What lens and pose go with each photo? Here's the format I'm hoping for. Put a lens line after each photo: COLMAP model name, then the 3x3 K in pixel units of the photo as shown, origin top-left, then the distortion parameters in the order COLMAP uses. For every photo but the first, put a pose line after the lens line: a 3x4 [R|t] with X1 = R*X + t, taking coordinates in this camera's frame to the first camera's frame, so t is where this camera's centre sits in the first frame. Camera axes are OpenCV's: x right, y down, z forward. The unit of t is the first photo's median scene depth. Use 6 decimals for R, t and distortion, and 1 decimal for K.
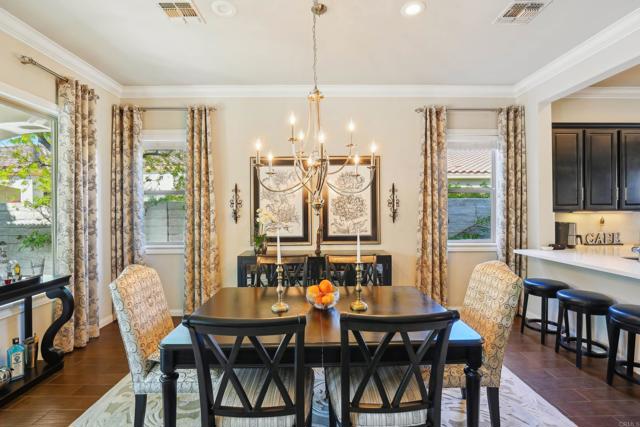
lens RADIAL K [[289.8, 0, 320.8], [0, 289.8, 211.1], [0, 0, 1]] dist [-0.010731, 0.000203]
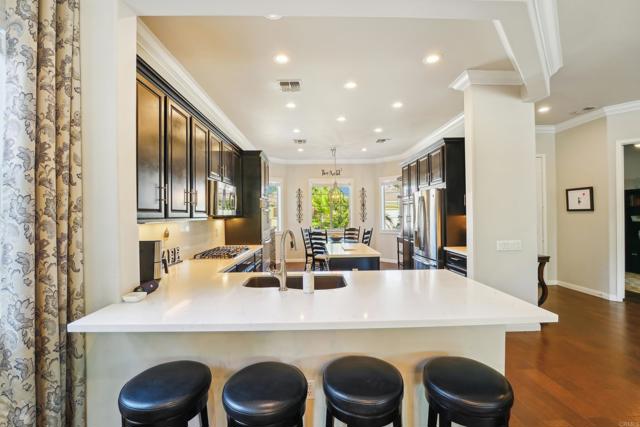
lens RADIAL K [[272.7, 0, 320.0], [0, 272.7, 213.5], [0, 0, 1]] dist [-0.021864, 0.000147]
pose [[0.000685, 0.011613, 0.999932, 0.298078], [0.013545, 0.999841, -0.011621, -0.003956], [-0.999908, 0.013552, 0.000528, 0.627992]]
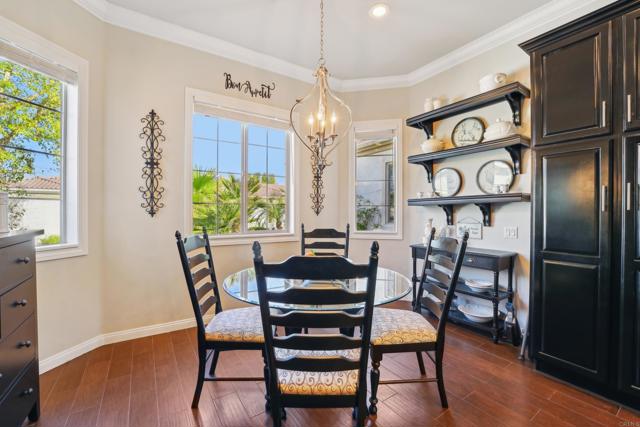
lens RADIAL K [[265.9, 0, 319.7], [0, 265.9, 214.2], [0, 0, 1]] dist [-0.022230, -0.000120]
pose [[-0.536303, -0.003167, 0.844020, 1.636490], [0.002736, 0.999981, 0.005491, 0.036343], [-0.844021, 0.005254, -0.536284, 0.790111]]
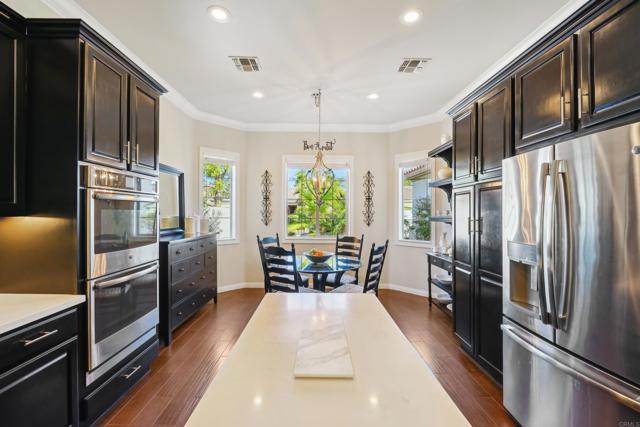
lens RADIAL K [[274.9, 0, 319.8], [0, 274.9, 215.2], [0, 0, 1]] dist [-0.016180, 0.000085]
pose [[0.007682, 0.001958, 0.999969, 1.091964], [-0.004304, 0.999989, -0.001925, -0.006393], [-0.999961, -0.004290, 0.007691, 0.517404]]
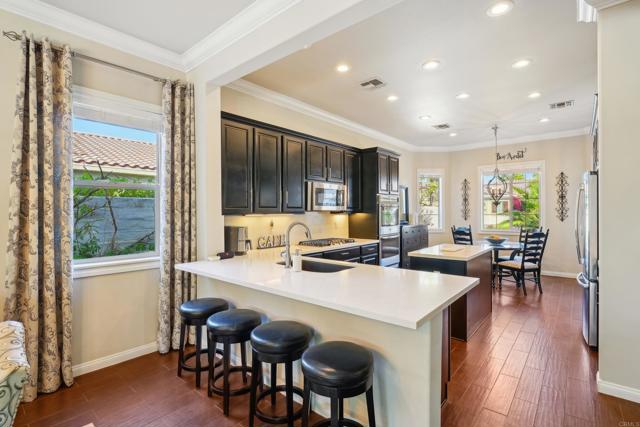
lens RADIAL K [[306.4, 0, 320.0], [0, 306.4, 213.5], [0, 0, 1]] dist [-0.006684, -0.000609]
pose [[0.667257, -0.000087, 0.744827, 0.302793], [0.002490, 0.999995, -0.002114, 0.000863], [-0.744823, 0.003265, 0.667254, 0.161420]]
